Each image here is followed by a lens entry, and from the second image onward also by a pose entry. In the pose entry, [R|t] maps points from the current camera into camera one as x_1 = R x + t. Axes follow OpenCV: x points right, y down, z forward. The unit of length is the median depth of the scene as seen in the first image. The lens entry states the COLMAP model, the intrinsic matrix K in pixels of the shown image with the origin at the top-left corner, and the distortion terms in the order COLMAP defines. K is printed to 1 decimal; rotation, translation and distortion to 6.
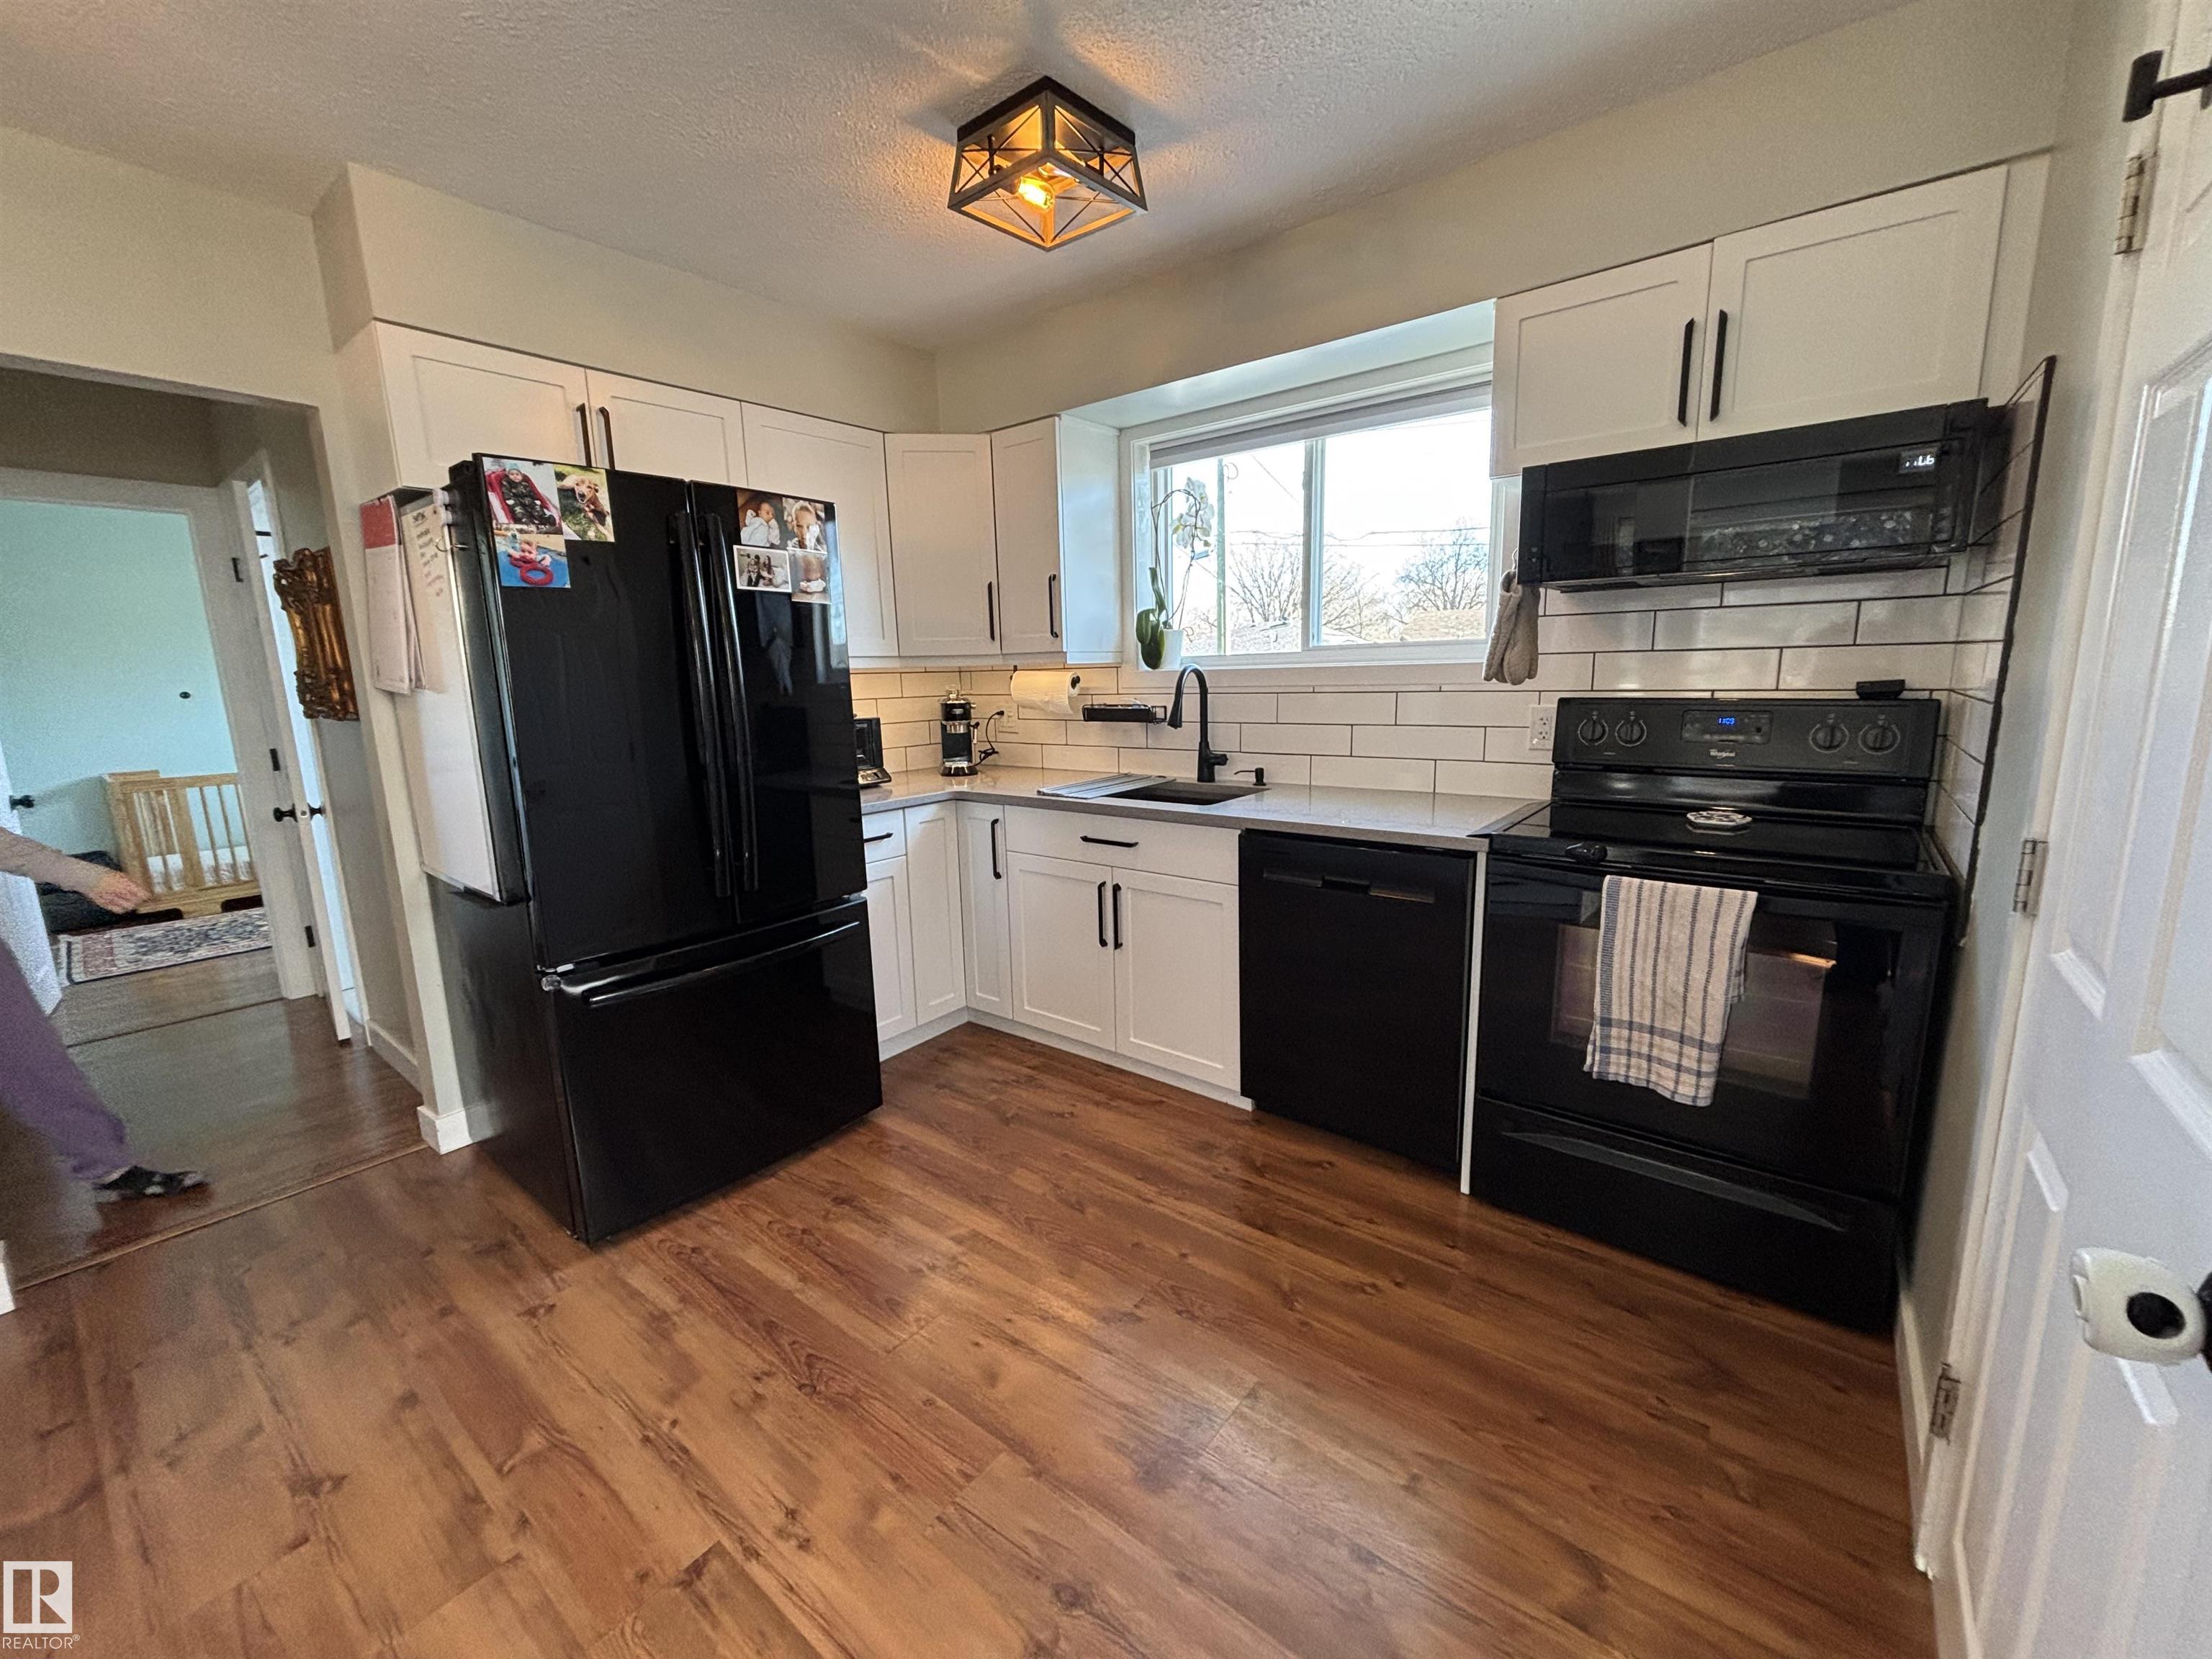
lens RADIAL K [[881.9, 0, 1101.6], [0, 881.9, 826.4], [0, 0, 1]] dist [-0.002801, 0.000441]
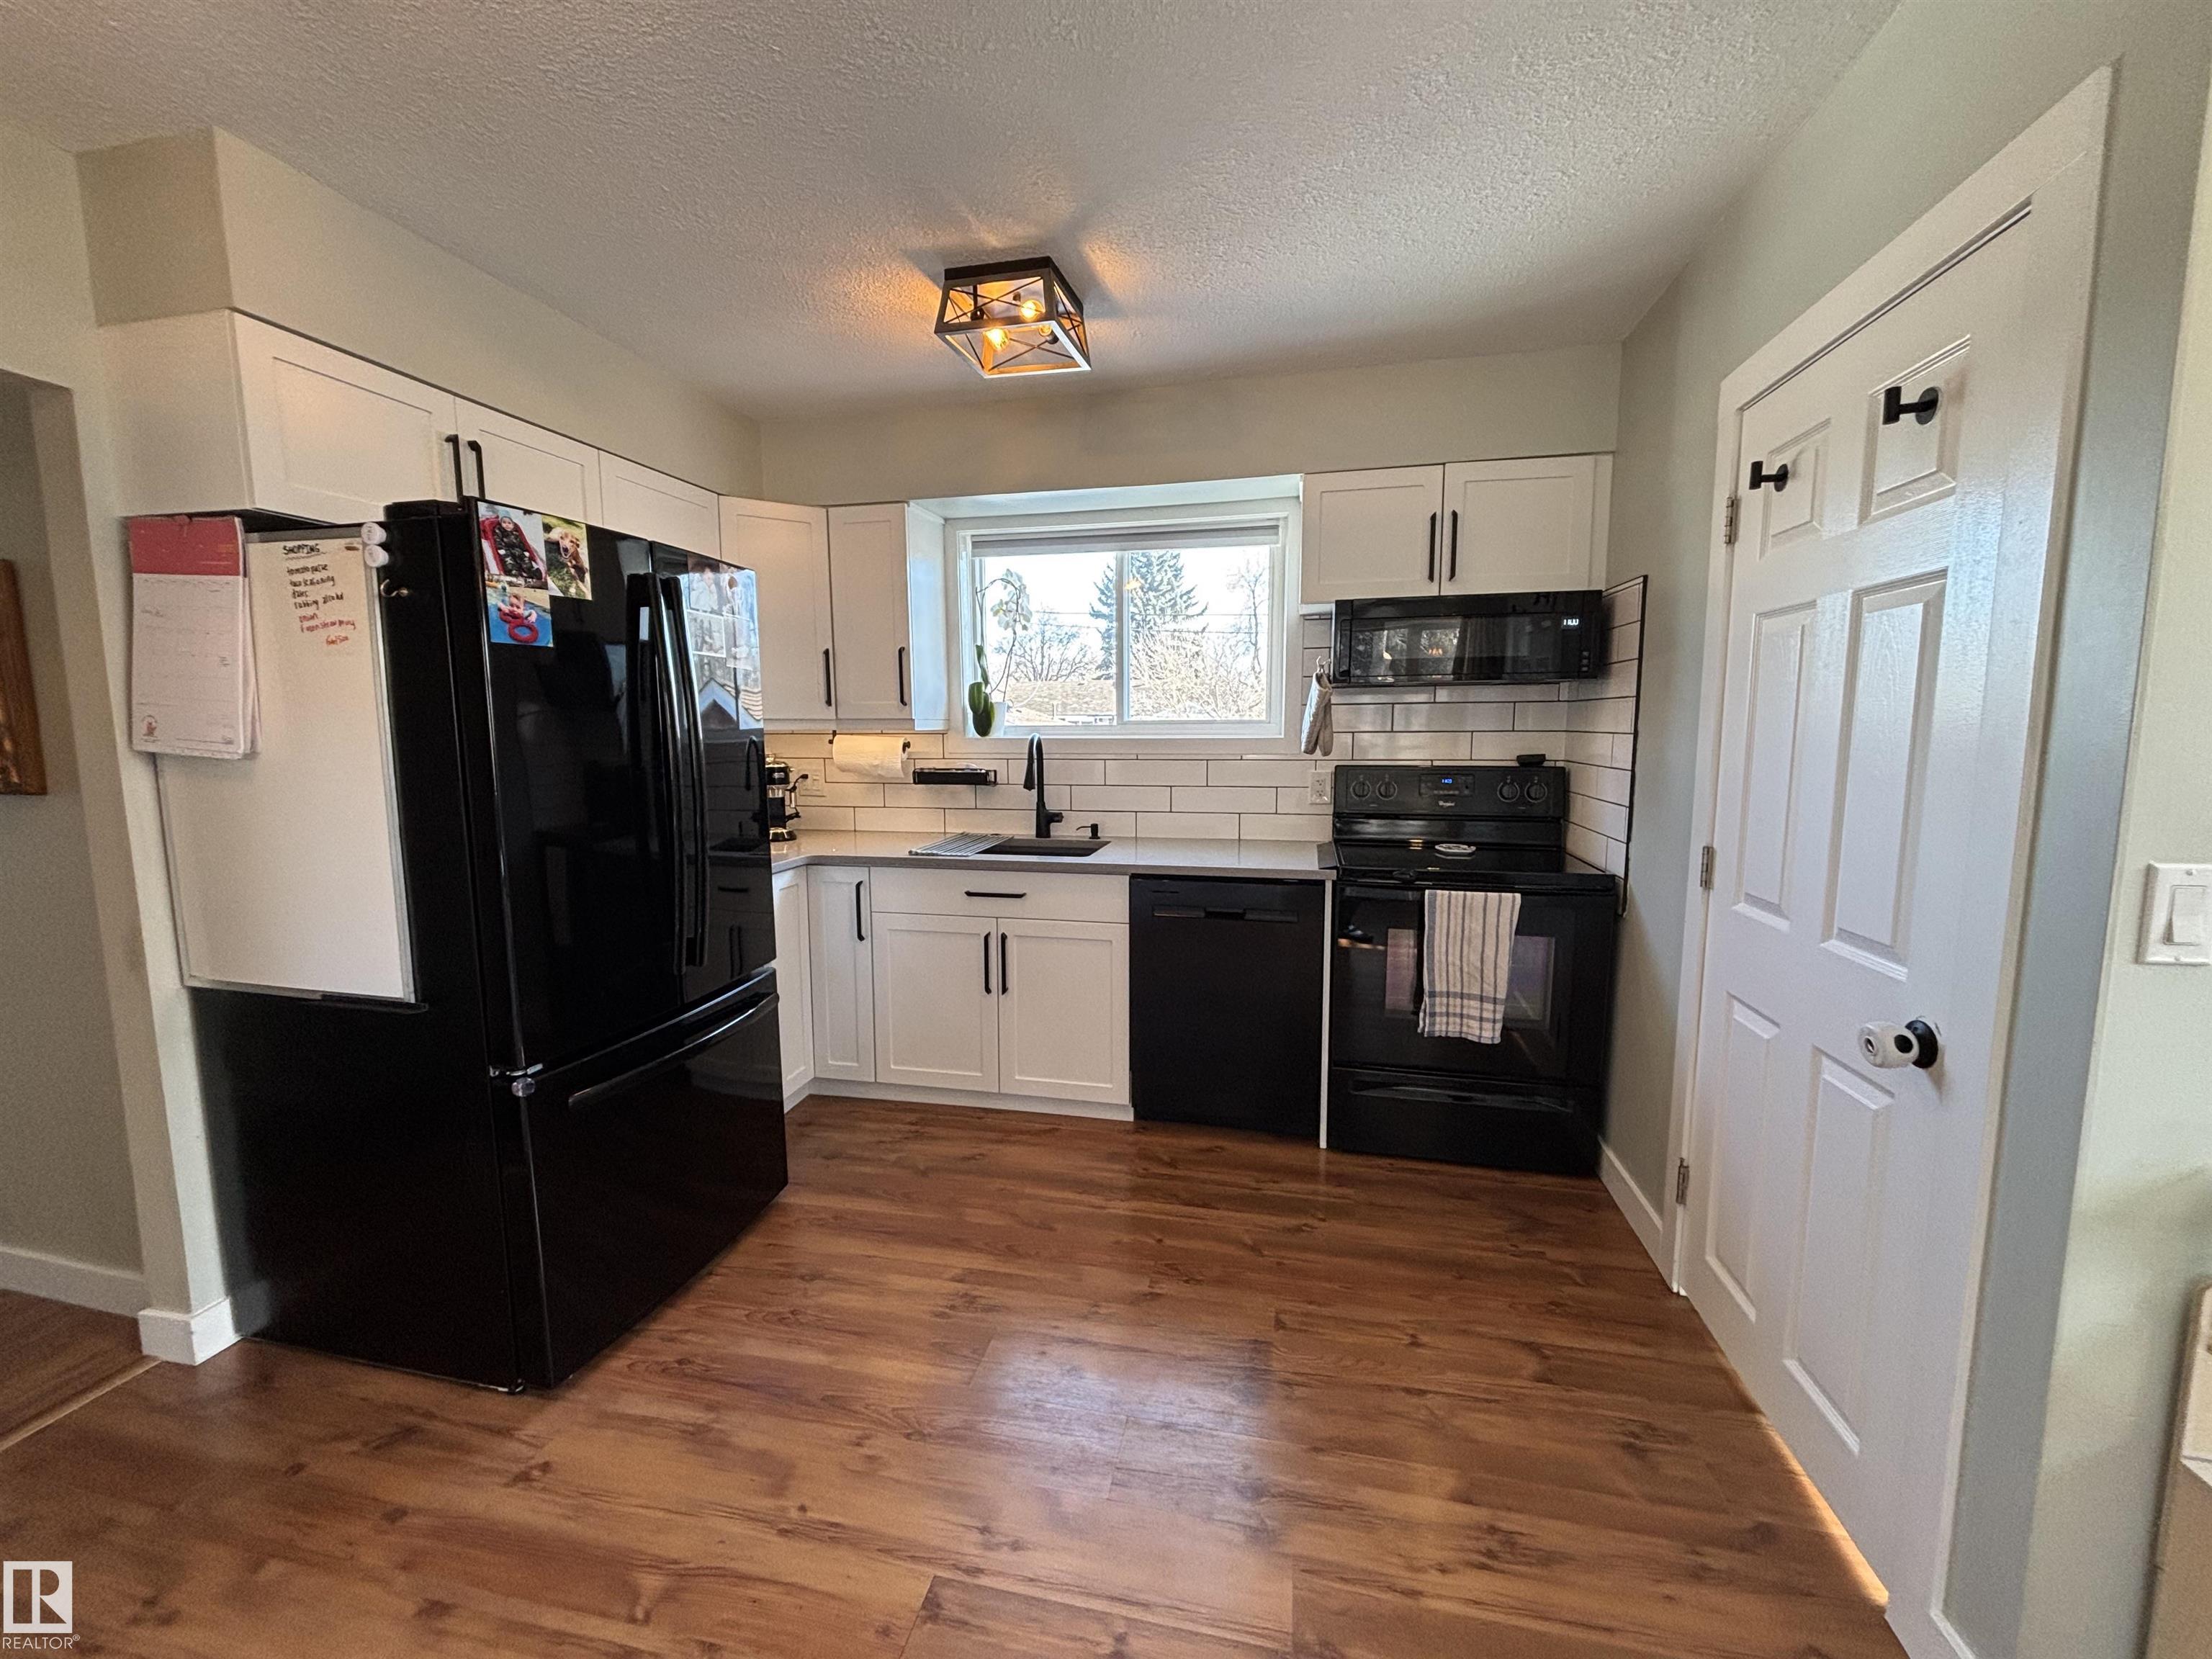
lens RADIAL K [[881.9, 0, 1101.0], [0, 881.9, 827.8], [0, 0, 1]] dist [-0.002801, 0.000441]
pose [[0.901560, -0.030253, 0.431596, -0.465877], [0.058564, 0.996904, -0.052457, -0.000777], [-0.428673, 0.072569, 0.900540, -0.056441]]
